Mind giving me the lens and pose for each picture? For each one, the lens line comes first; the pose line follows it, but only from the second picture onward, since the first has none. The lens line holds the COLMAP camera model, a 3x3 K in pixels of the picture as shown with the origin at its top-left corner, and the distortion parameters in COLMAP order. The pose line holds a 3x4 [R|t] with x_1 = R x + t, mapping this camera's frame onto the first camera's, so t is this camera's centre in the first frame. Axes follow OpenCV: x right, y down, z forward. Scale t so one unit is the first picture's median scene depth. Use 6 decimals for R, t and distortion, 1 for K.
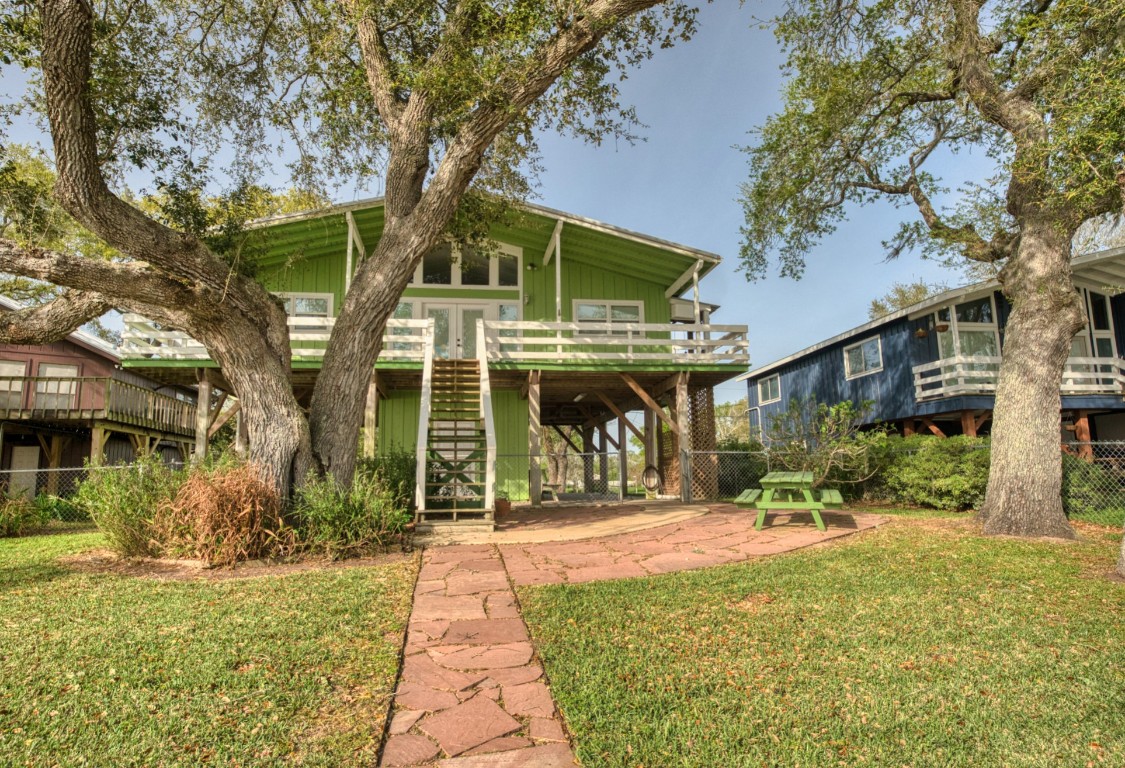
lens RADIAL K [[679.8, 0, 562.5], [0, 679.8, 384.0], [0, 0, 1]] dist [-0.004416, -0.001039]
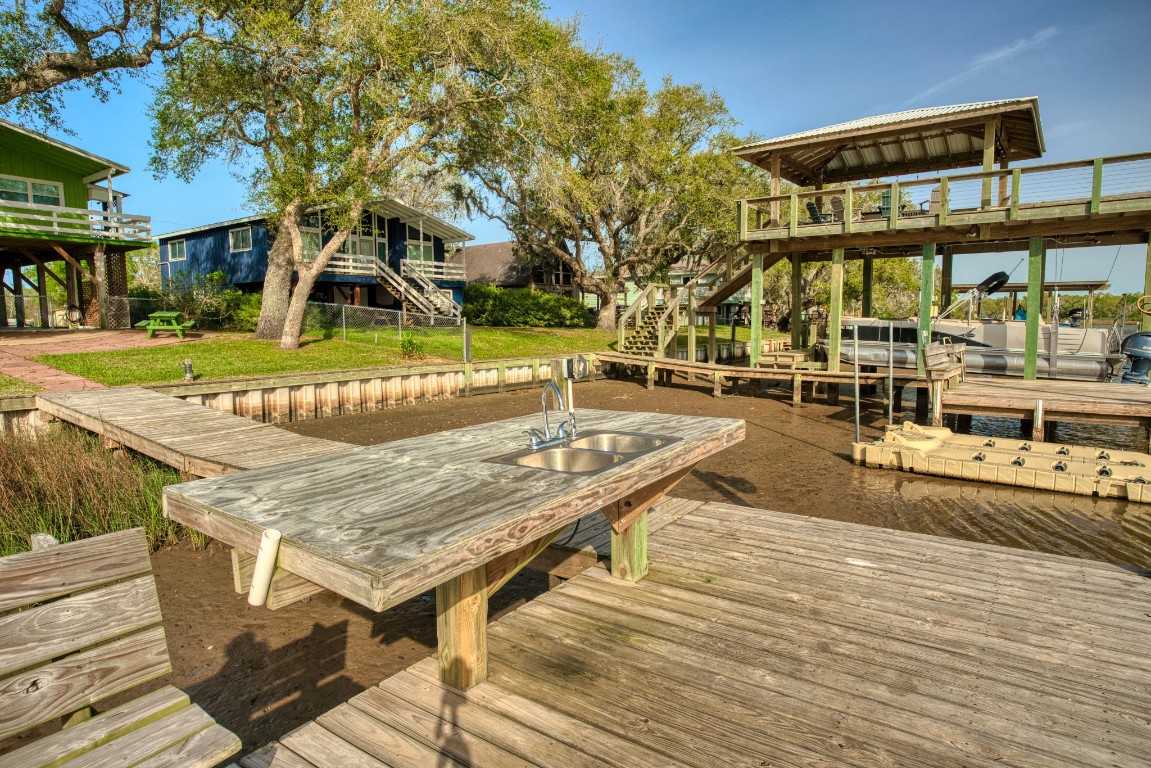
lens RADIAL K [[655.8, 0, 573.3], [0, 655.8, 385.7], [0, 0, 1]] dist [-0.031741, 0.024577]
pose [[0.693520, -0.052299, 0.718537, -0.129498], [-0.117575, 0.975774, 0.184504, -0.088339], [-0.710779, -0.212439, 0.670569, -0.692809]]
